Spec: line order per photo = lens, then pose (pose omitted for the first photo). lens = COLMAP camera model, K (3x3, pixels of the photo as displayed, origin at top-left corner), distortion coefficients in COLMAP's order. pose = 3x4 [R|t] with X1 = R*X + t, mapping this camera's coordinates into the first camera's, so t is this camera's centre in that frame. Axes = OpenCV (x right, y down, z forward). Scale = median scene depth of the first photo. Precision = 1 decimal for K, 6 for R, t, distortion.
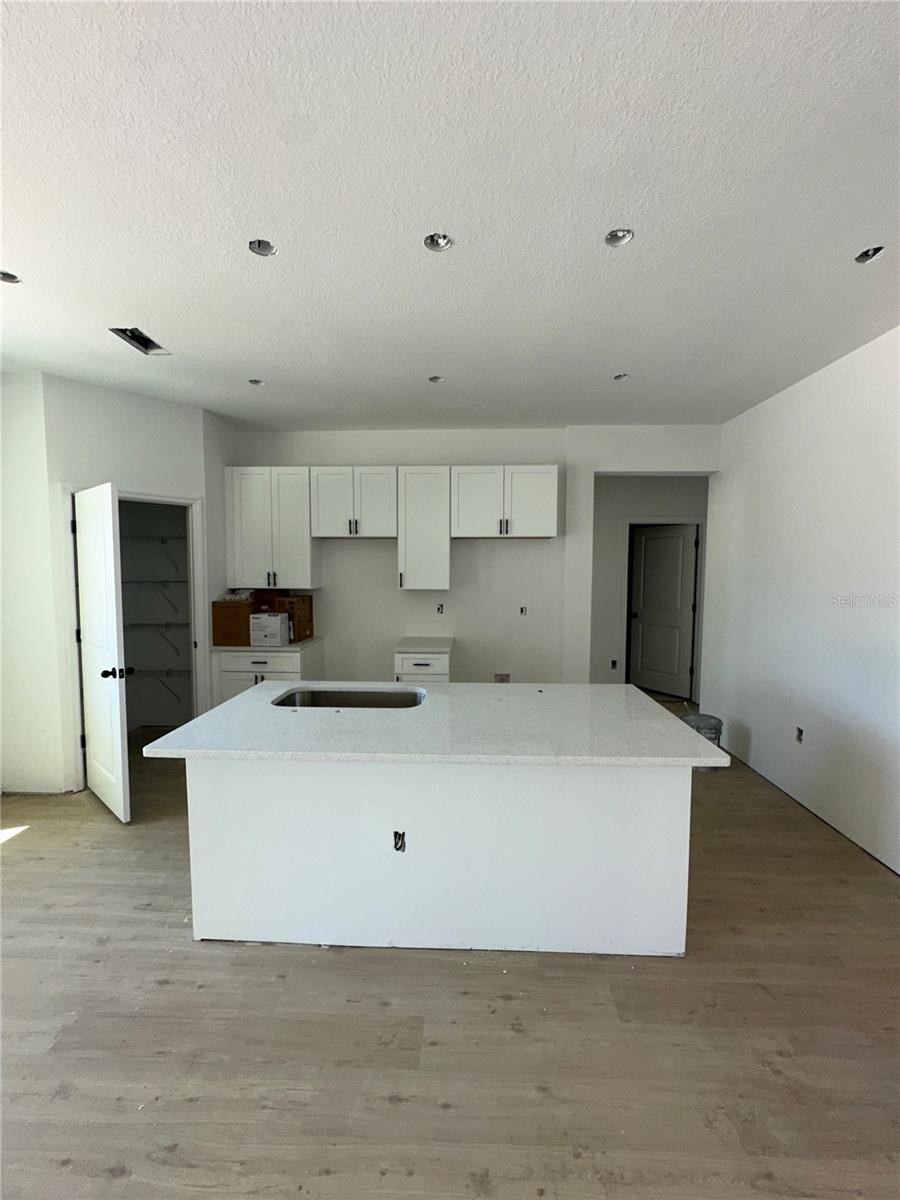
lens RADIAL K [[486.7, 0, 450.7], [0, 486.7, 599.2], [0, 0, 1]] dist [-0.002650, 0.000047]
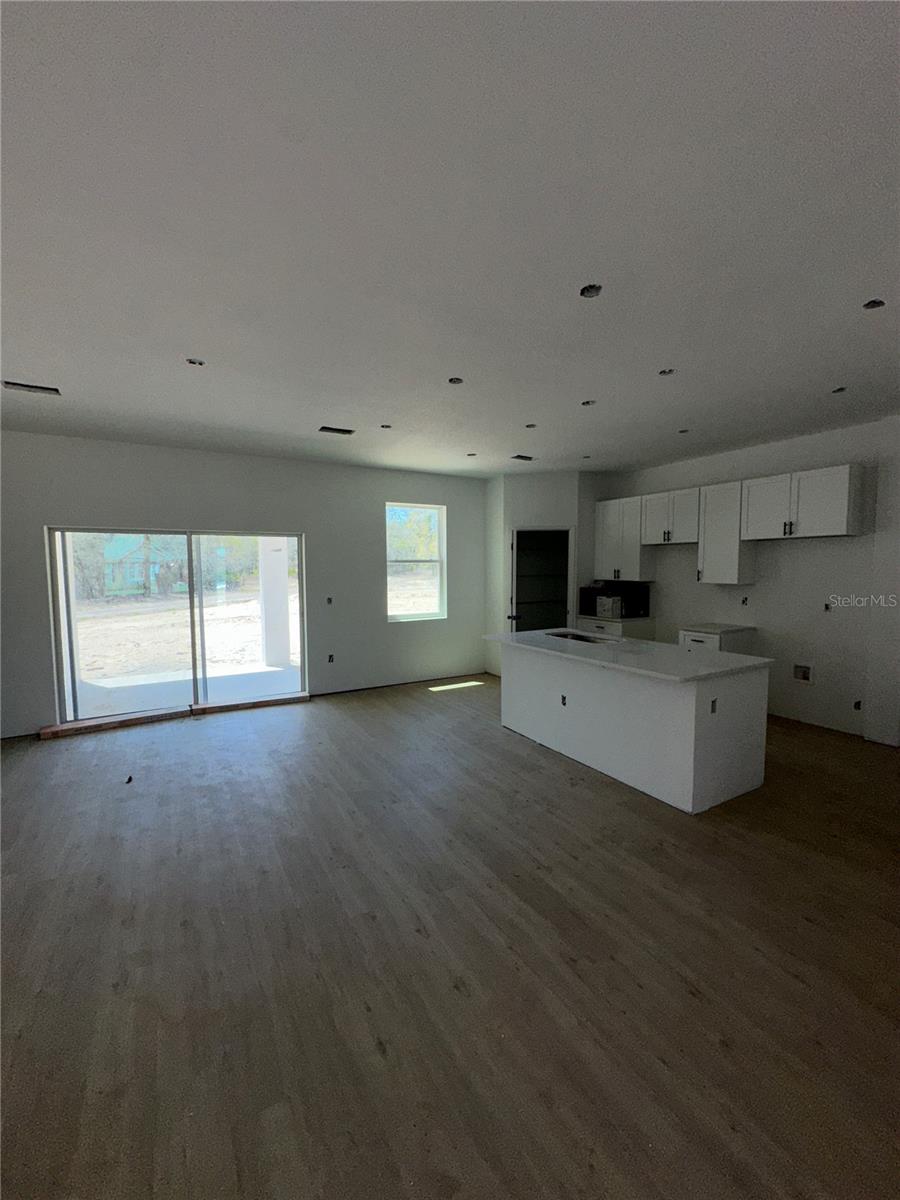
lens RADIAL K [[486.7, 0, 448.7], [0, 486.7, 599.9], [0, 0, 1]] dist [-0.002650, 0.000047]
pose [[0.535518, 0.052813, -0.842871, 0.637682], [-0.051232, 0.998236, 0.029997, 0.019858], [0.842969, 0.027118, 0.537279, -0.244719]]
